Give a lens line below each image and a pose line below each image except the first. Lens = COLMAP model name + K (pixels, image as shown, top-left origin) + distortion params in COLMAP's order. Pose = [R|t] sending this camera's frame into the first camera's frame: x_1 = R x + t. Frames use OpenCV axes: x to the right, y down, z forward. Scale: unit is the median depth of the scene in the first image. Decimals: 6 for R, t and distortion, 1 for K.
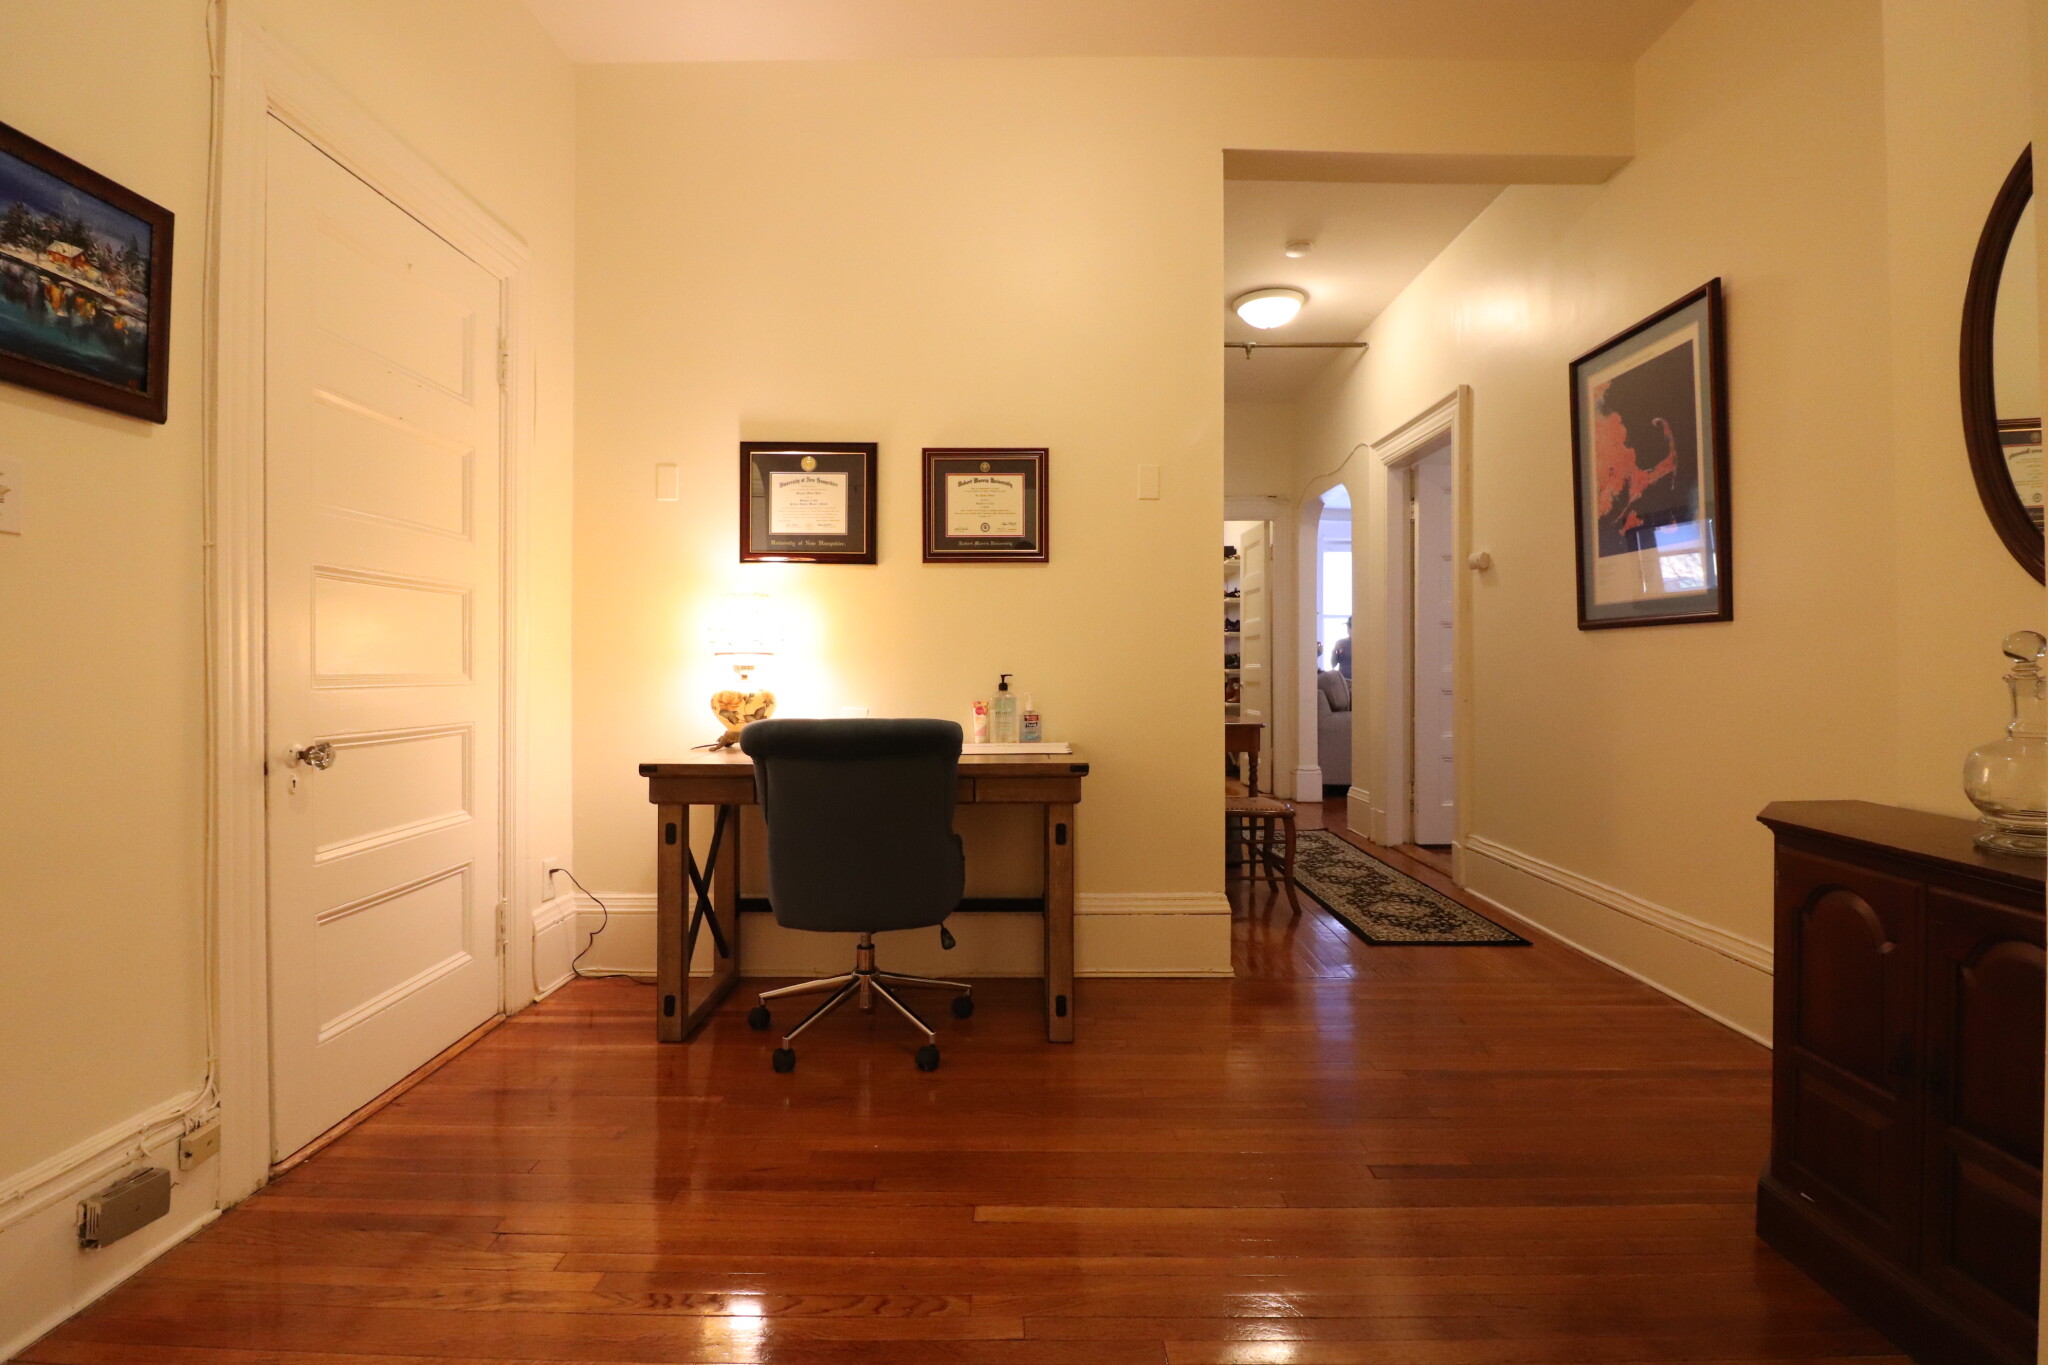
lens RADIAL K [[951.9, 0, 1023.7], [0, 951.9, 670.1], [0, 0, 1]] dist [-0.006492, -0.009095]
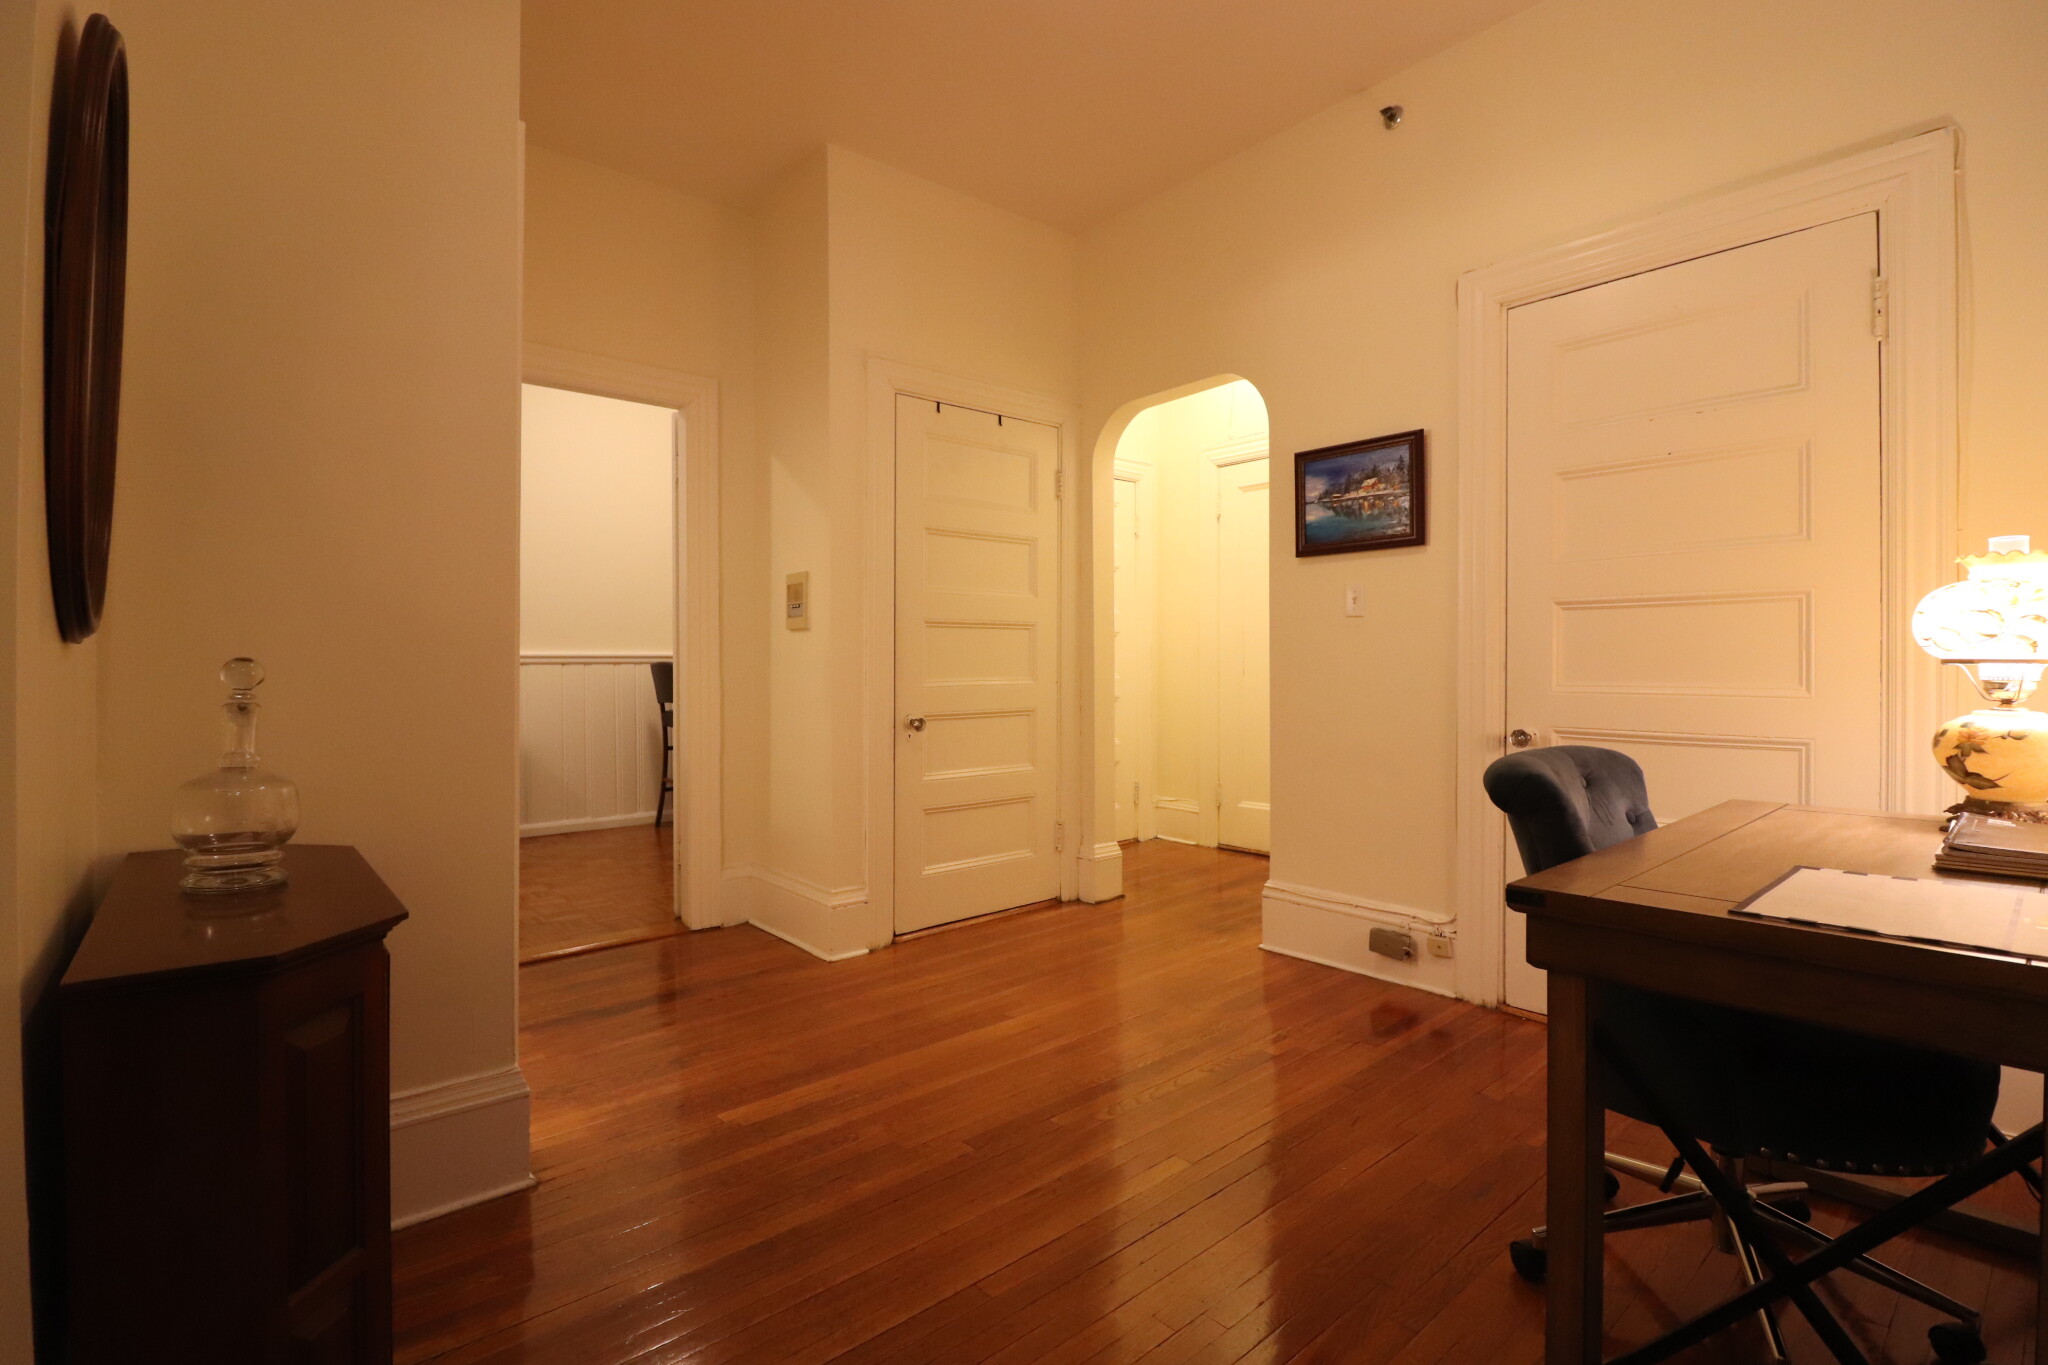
lens RADIAL K [[951.9, 0, 1026.1], [0, 951.9, 670.7], [0, 0, 1]] dist [-0.006492, -0.009095]
pose [[-0.750294, 0.006383, -0.661073, 0.995171], [-0.000672, 0.999946, 0.010418, -0.034023], [0.661104, 0.008261, -0.750249, 2.049479]]
